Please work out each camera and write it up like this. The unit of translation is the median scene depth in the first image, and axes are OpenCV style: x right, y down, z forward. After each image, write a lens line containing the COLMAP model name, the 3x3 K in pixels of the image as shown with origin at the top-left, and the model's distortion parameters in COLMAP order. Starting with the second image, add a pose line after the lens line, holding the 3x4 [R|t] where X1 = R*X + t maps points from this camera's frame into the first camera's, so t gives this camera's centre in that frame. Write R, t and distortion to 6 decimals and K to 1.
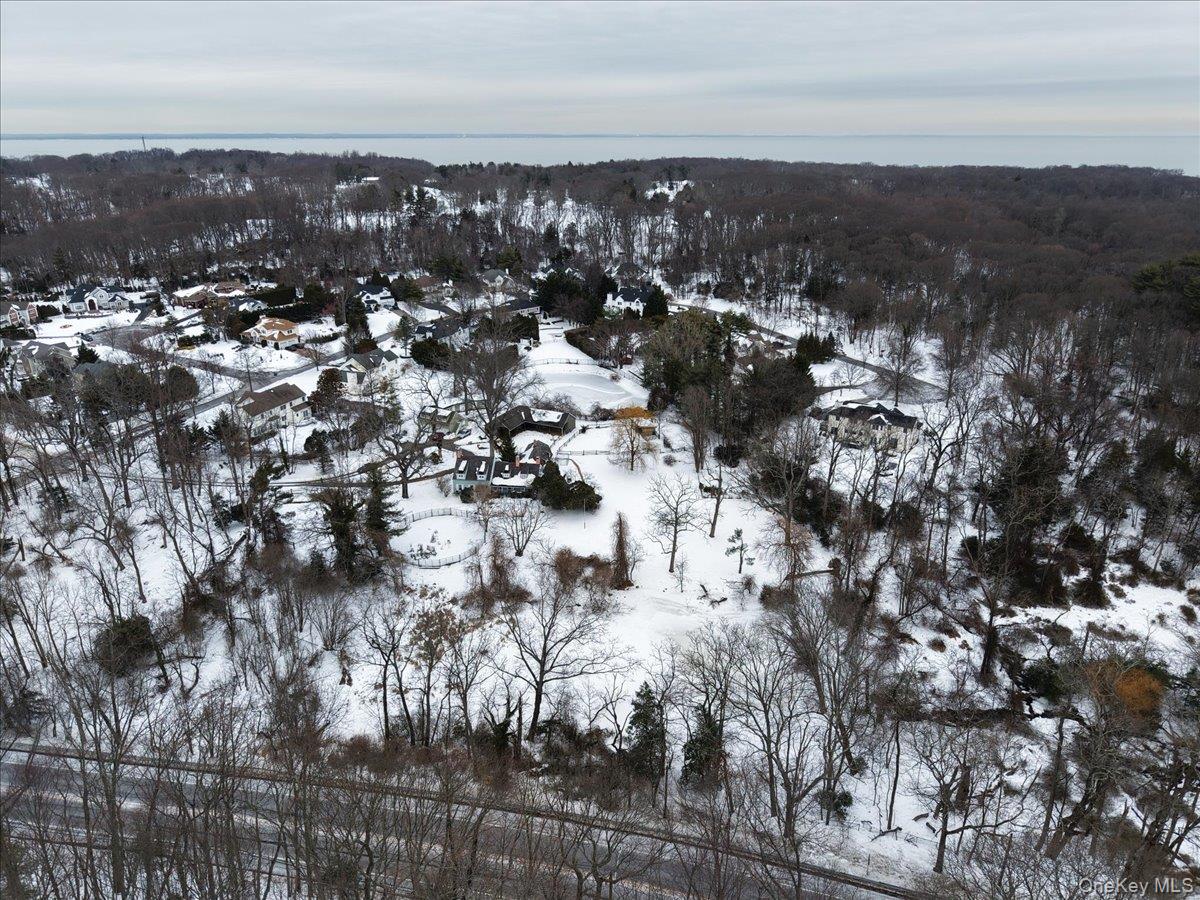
lens RADIAL K [[814.3, 0, 594.6], [0, 814.3, 450.1], [0, 0, 1]] dist [0.033883, -0.033400]
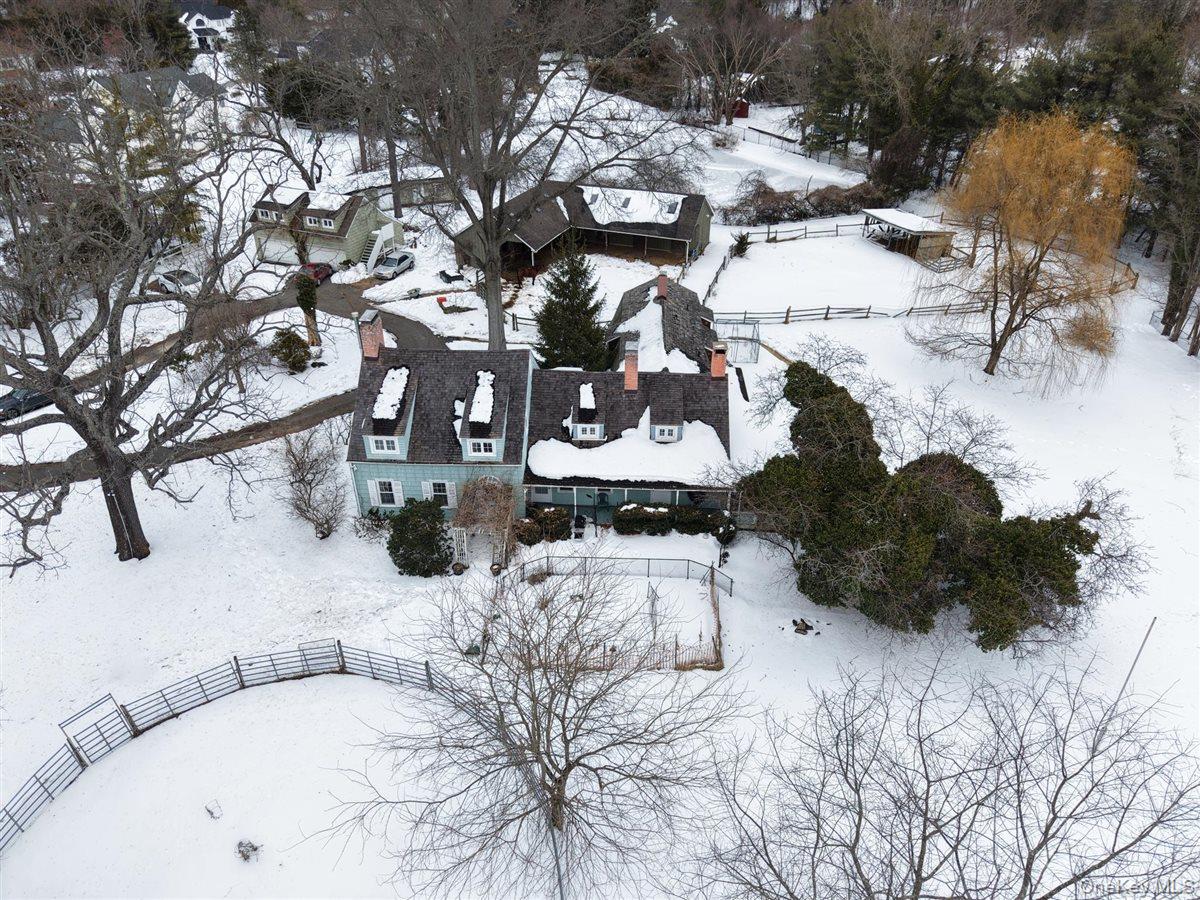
lens RADIAL K [[814.3, 0, 594.6], [0, 814.3, 450.1], [0, 0, 1]] dist [0.033883, -0.033400]
pose [[0.997423, -0.036471, 0.061780, -0.075077], [0.024851, 0.983470, 0.179357, -0.002858], [-0.067300, -0.177359, 0.981842, 0.481946]]
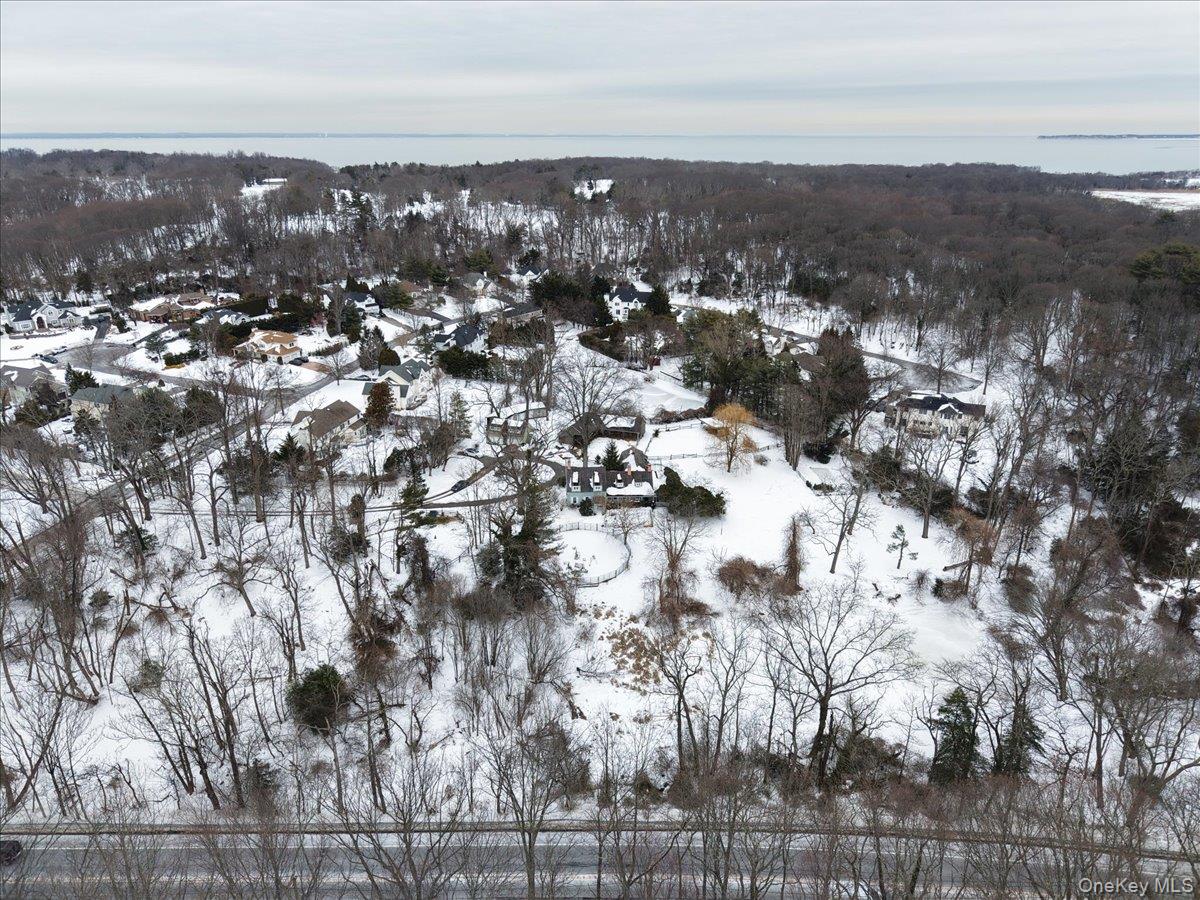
lens RADIAL K [[814.3, 0, 594.6], [0, 814.3, 450.1], [0, 0, 1]] dist [0.033883, -0.033400]
pose [[0.988571, -0.053928, 0.140780, -0.169181], [0.053886, 0.998539, 0.004113, -0.009885], [-0.140796, 0.003520, 0.990032, 0.028208]]
